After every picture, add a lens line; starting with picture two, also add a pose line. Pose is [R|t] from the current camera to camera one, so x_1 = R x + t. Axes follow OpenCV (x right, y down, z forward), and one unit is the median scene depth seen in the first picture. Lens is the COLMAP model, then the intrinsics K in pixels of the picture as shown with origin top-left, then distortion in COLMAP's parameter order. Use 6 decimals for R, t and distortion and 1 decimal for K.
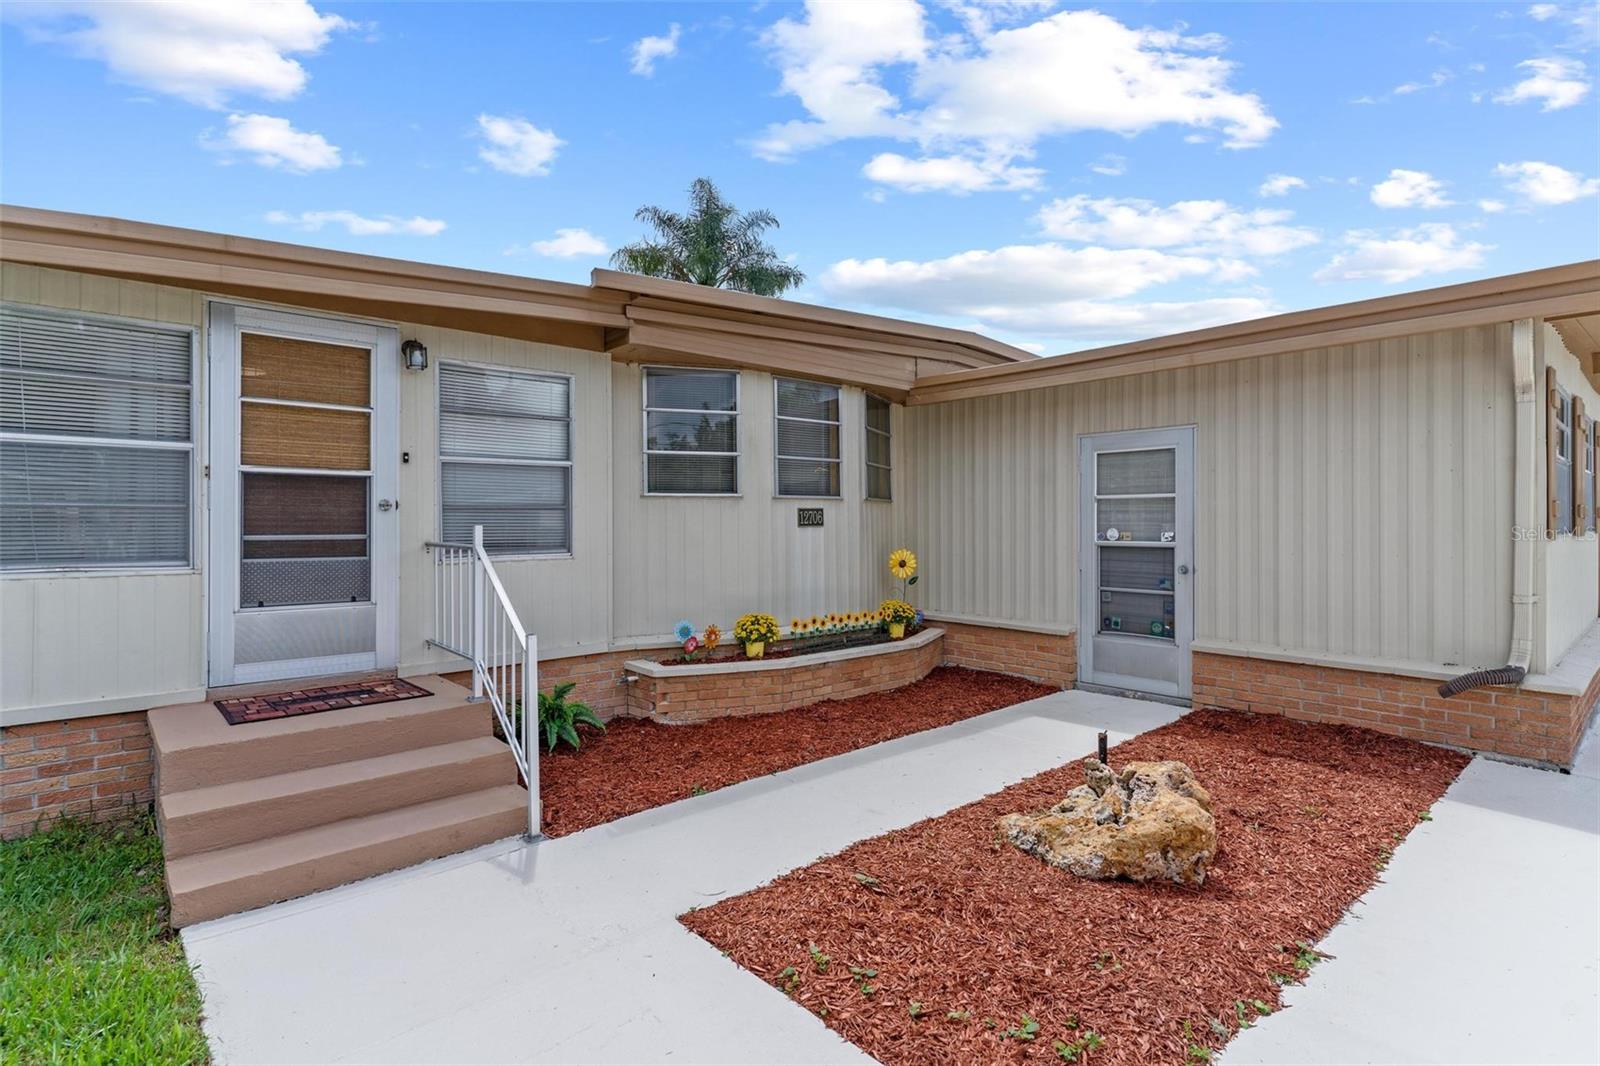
lens RADIAL K [[777.2, 0, 797.7], [0, 777.2, 500.7], [0, 0, 1]] dist [-0.000158, 0.000356]
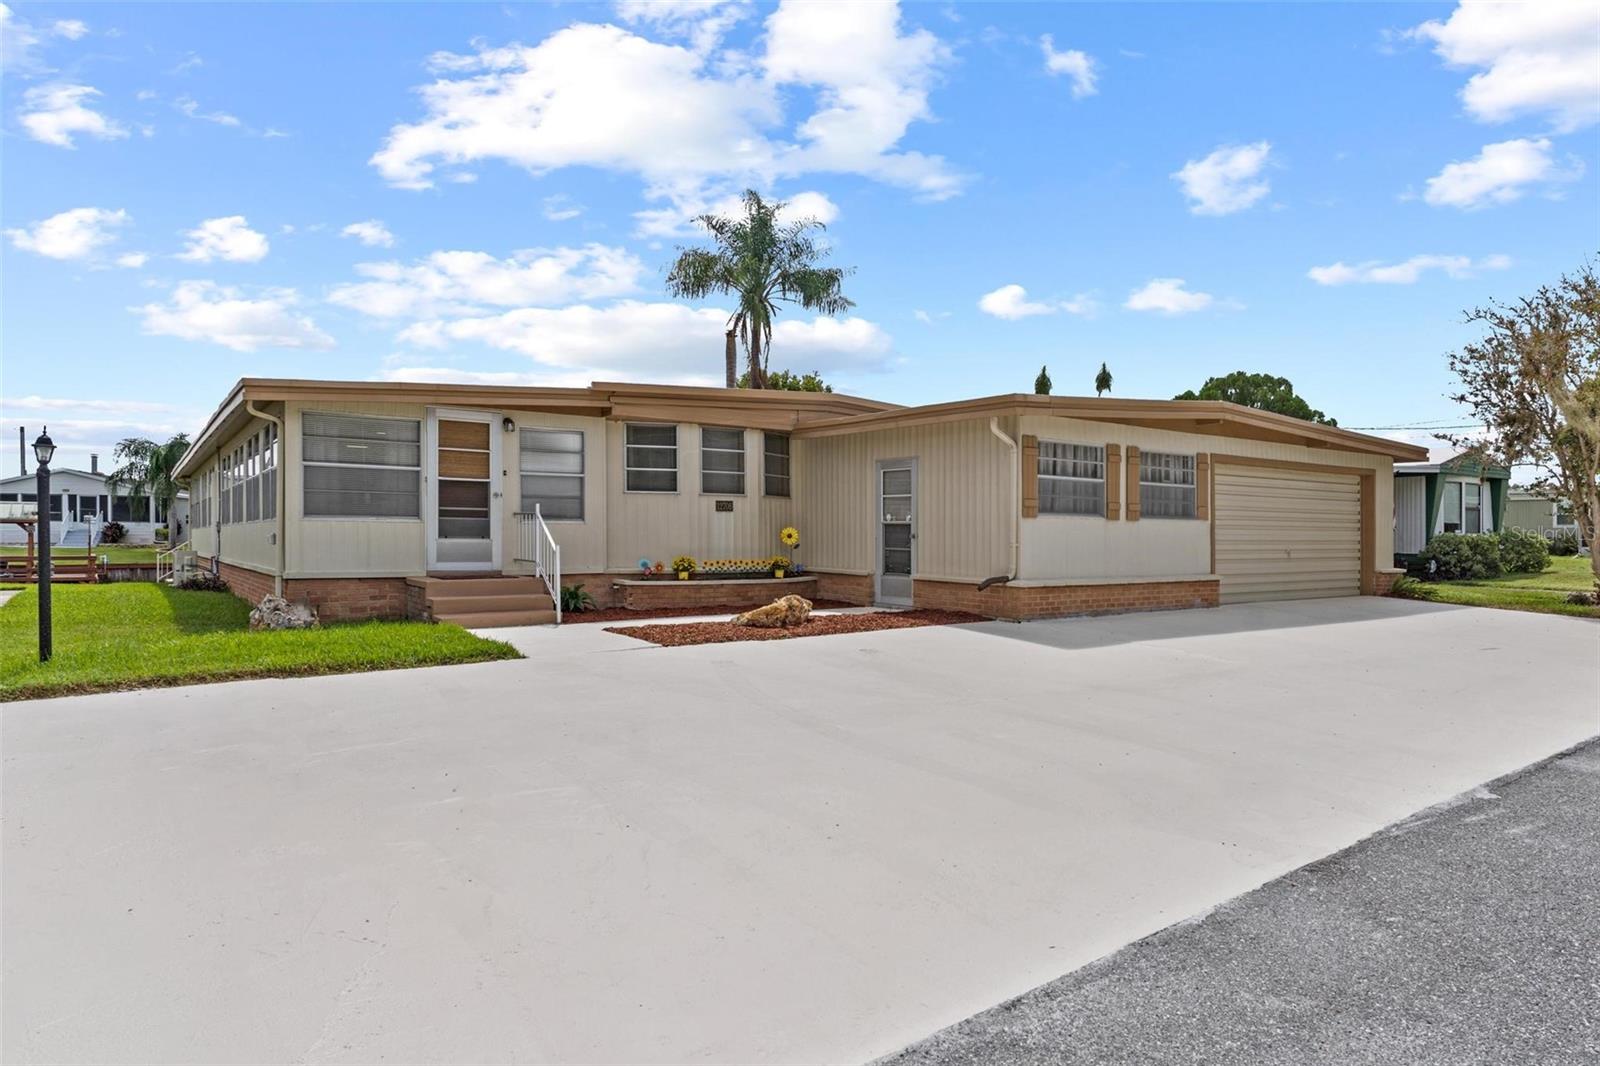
lens RADIAL K [[904.0, 0, 839.2], [0, 904.0, 541.5], [0, 0, 1]] dist [0.000488, -0.000422]
pose [[0.997673, 0.015533, -0.066391, 0.483422], [-0.012665, 0.998977, 0.043400, 0.011311], [0.066998, -0.042458, 0.996849, -1.185845]]
